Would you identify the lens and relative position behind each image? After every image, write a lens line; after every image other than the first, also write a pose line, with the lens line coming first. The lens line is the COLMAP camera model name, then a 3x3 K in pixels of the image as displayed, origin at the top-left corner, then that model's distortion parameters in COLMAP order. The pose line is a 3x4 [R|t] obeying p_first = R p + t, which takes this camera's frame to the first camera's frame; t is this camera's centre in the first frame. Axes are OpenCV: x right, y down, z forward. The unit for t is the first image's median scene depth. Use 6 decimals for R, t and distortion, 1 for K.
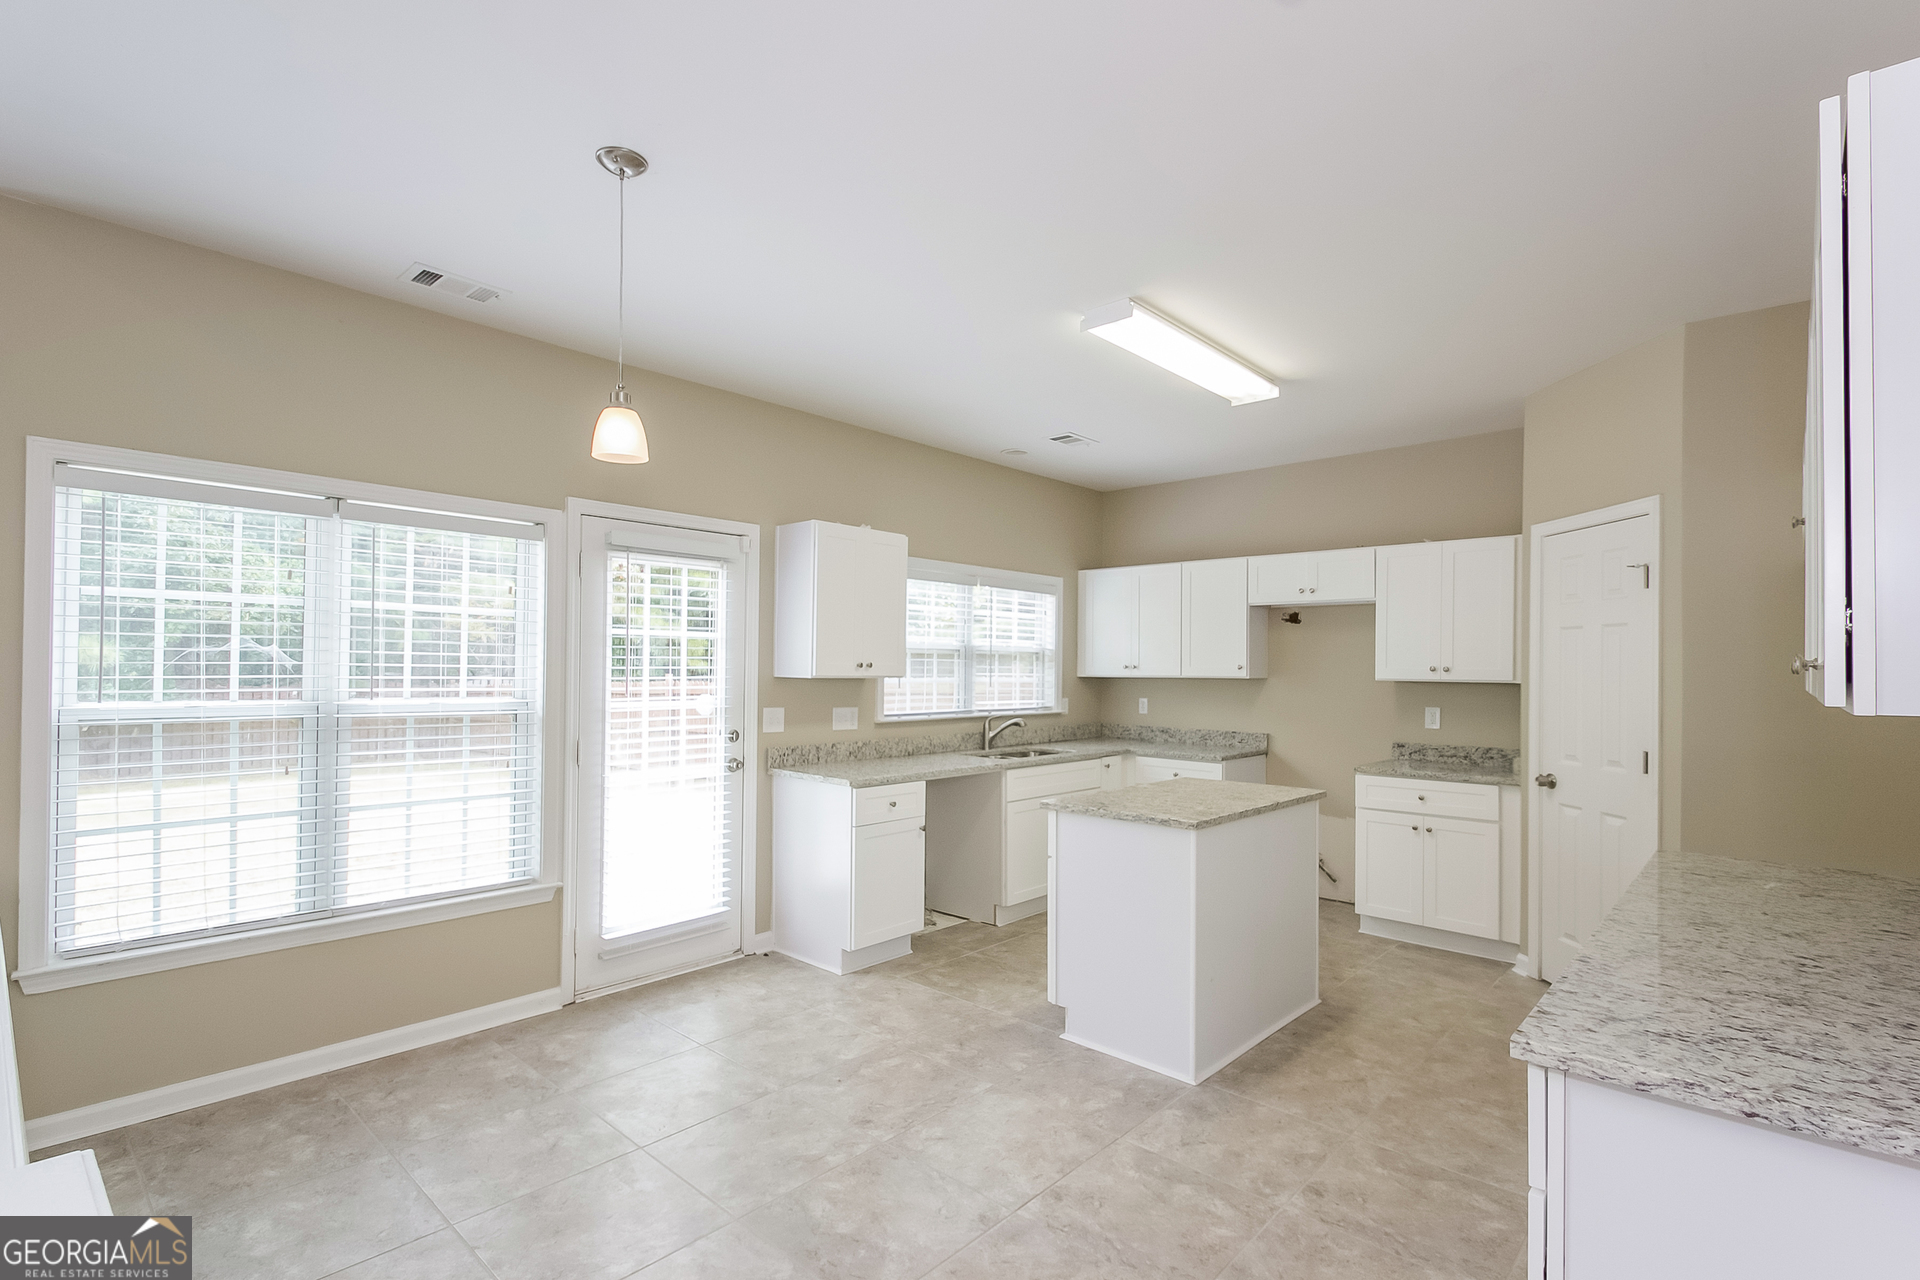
lens RADIAL K [[893.2, 0, 998.8], [0, 893.2, 677.4], [0, 0, 1]] dist [-0.001288, -0.019828]
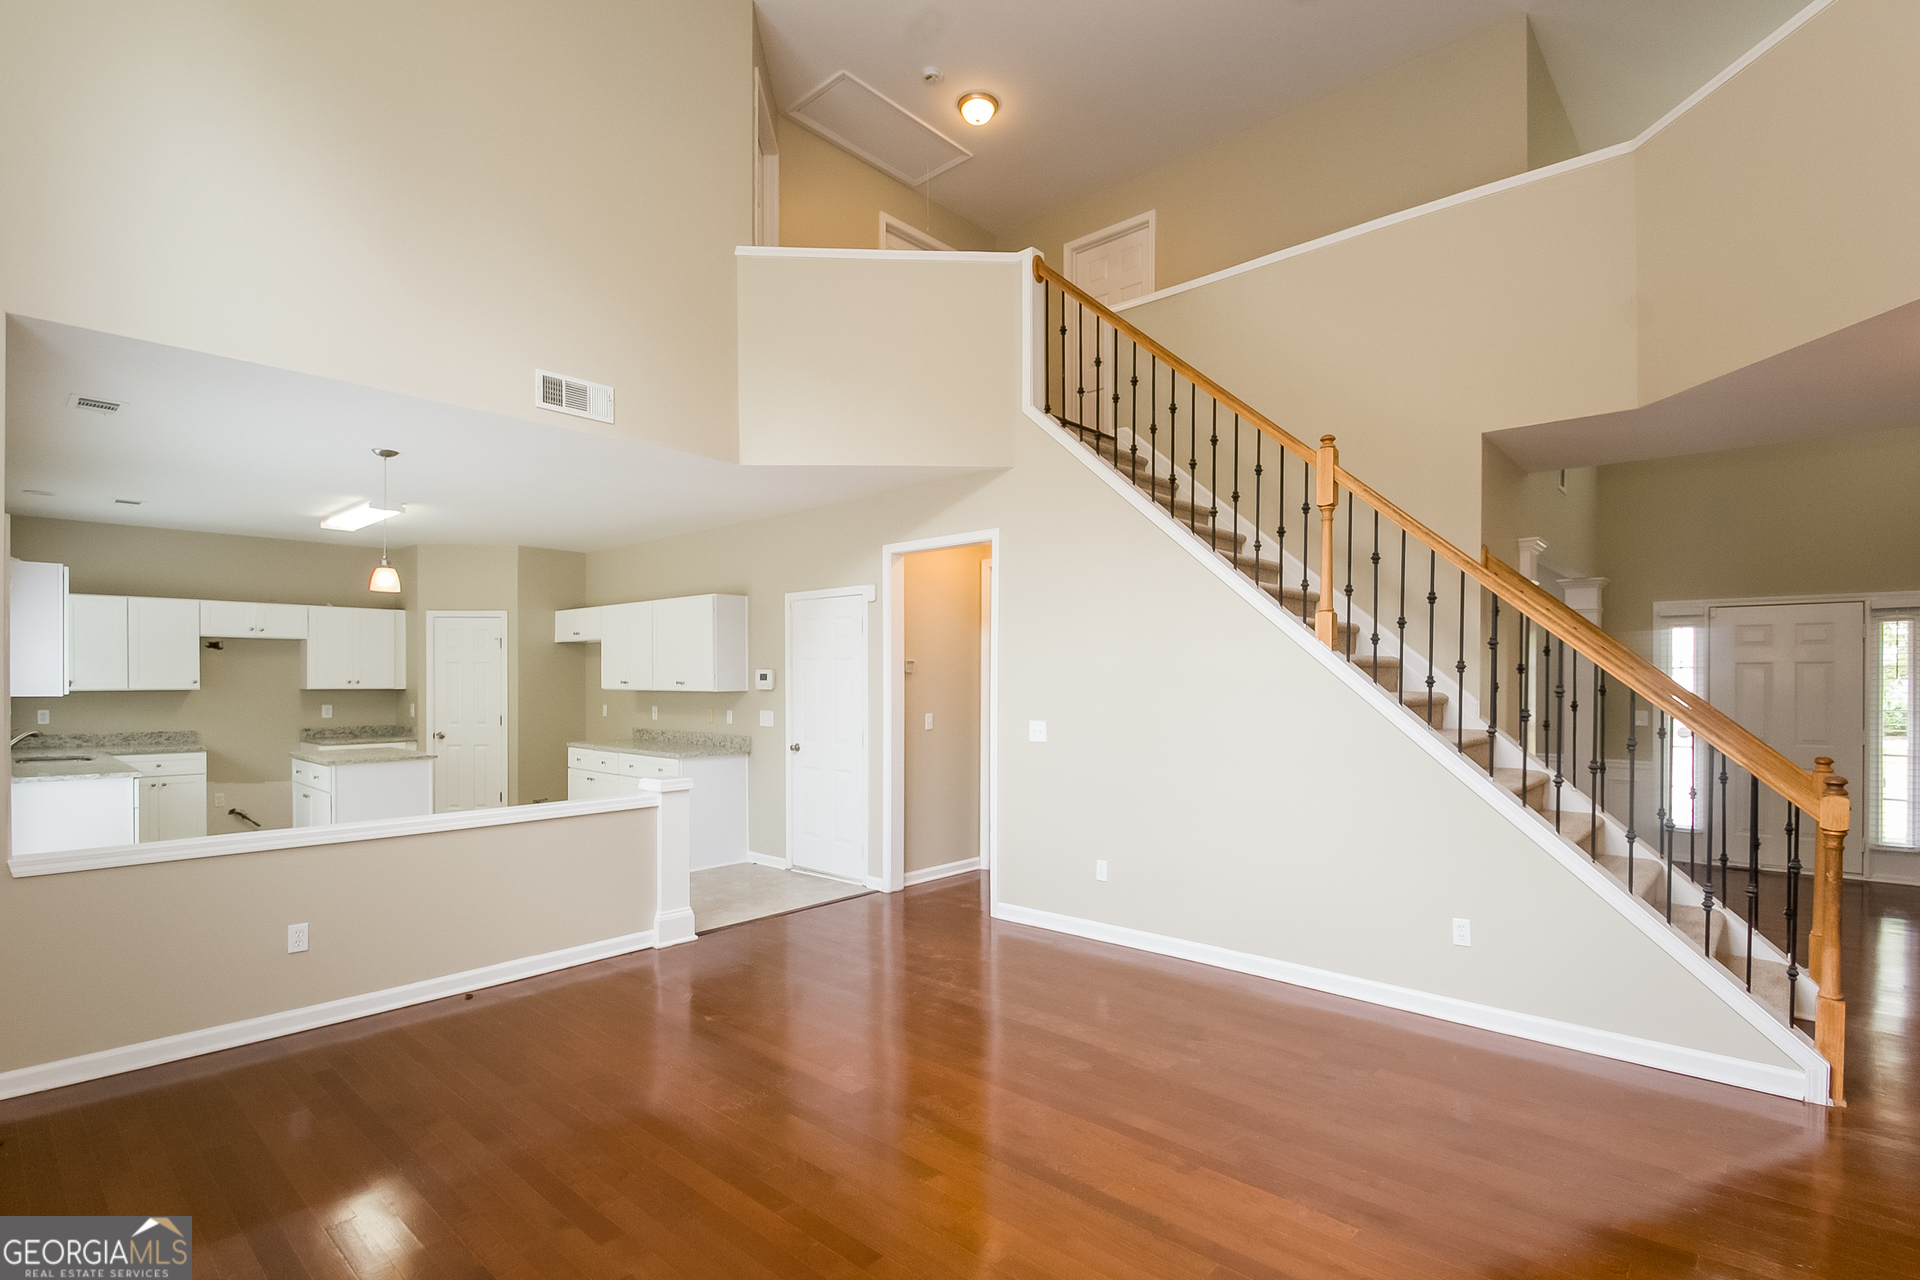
lens RADIAL K [[893.2, 0, 998.8], [0, 893.2, 677.4], [0, 0, 1]] dist [-0.001288, -0.019828]
pose [[-0.036700, -0.005548, 0.999311, -1.364552], [0.010197, 0.999930, 0.005925, -0.016139], [-0.999274, 0.010408, -0.036641, -0.208786]]
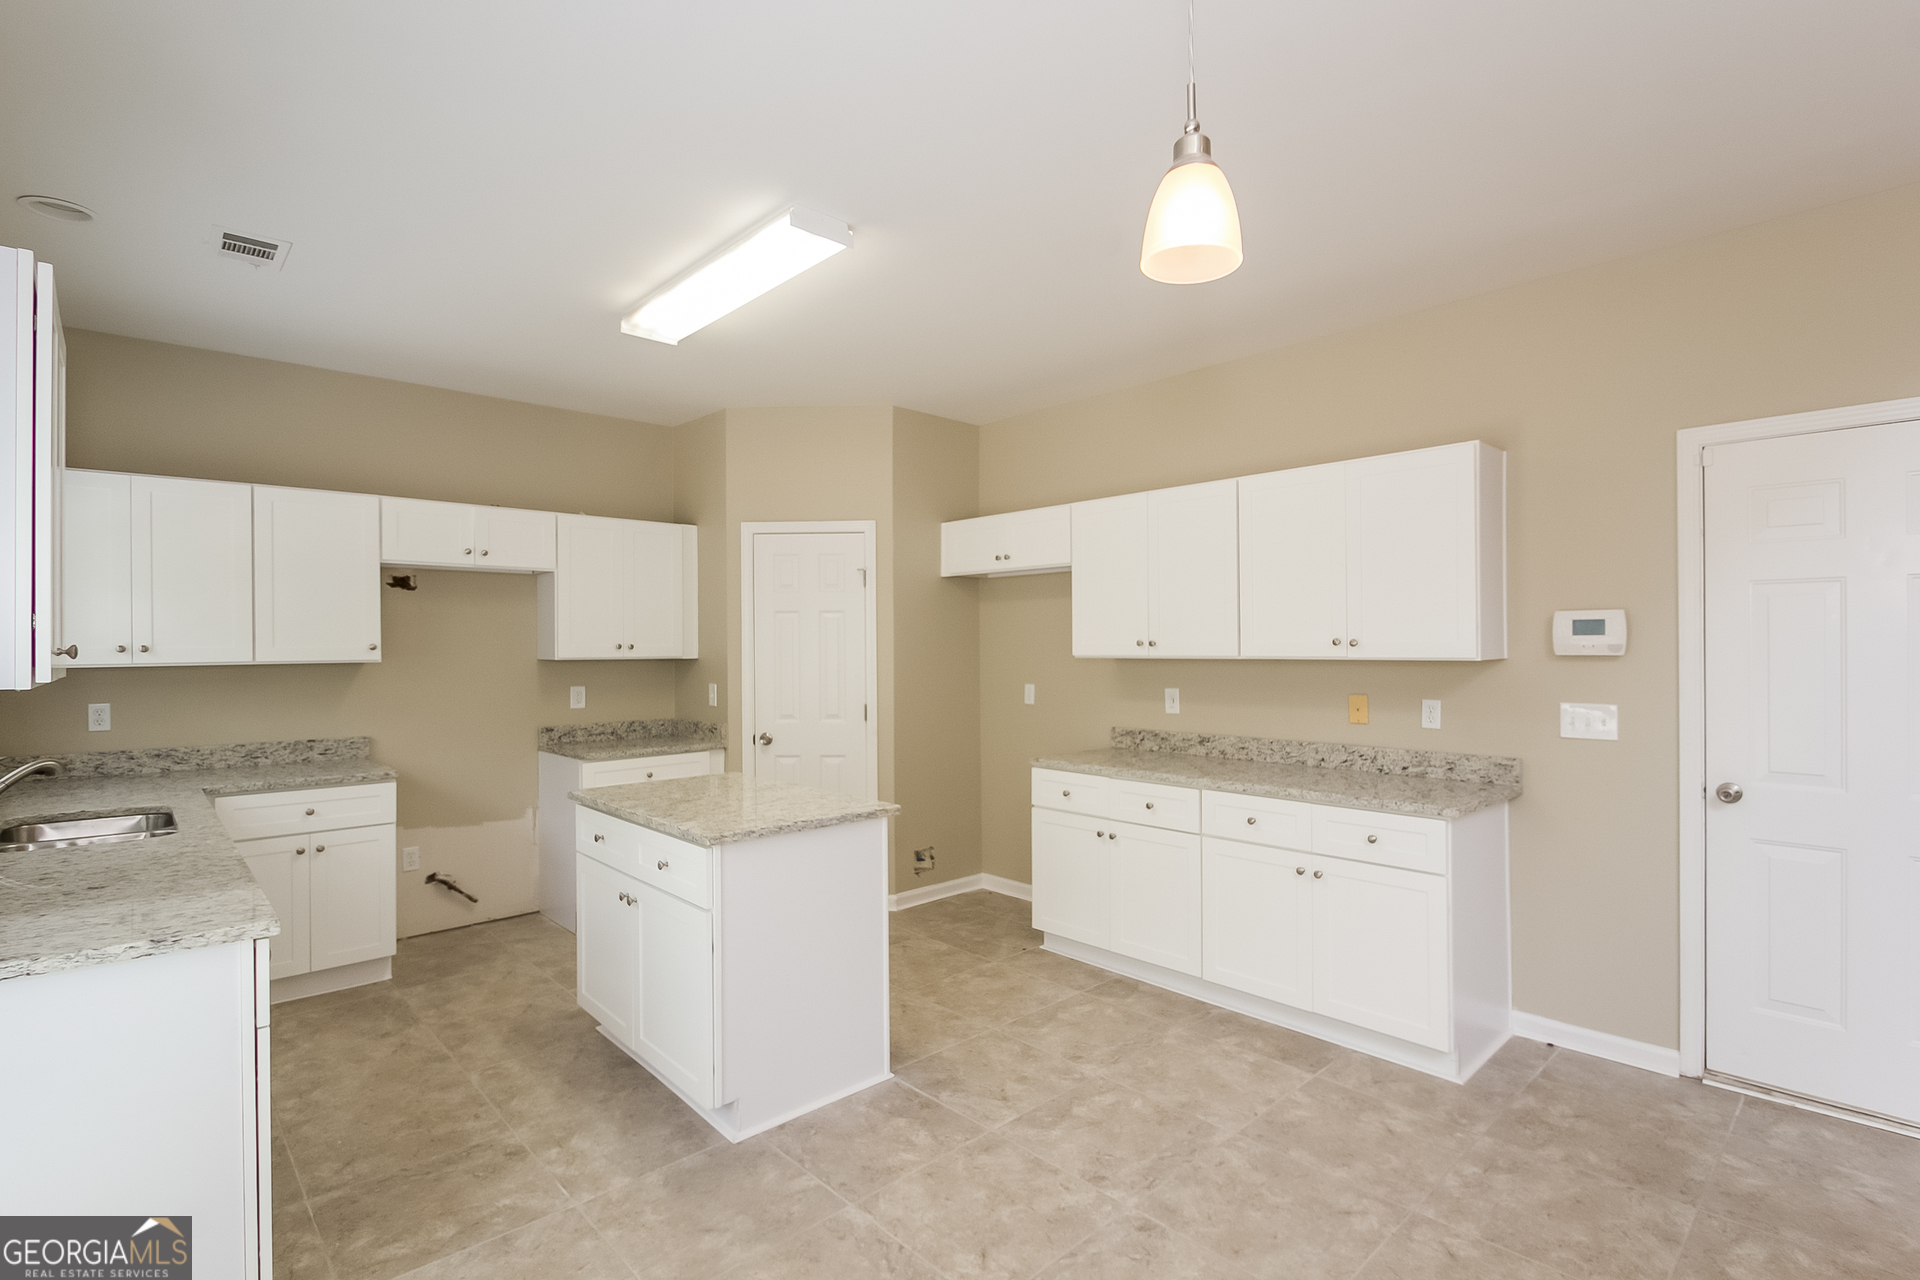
lens RADIAL K [[894.9, 0, 960.0], [0, 894.9, 640.0], [0, 0, 1]] dist [0.017999, -0.031250]
pose [[0.089024, -0.001899, 0.996028, -0.506894], [0.018741, 0.999824, 0.000231, -0.010443], [-0.995853, 0.018646, 0.089043, 0.567815]]
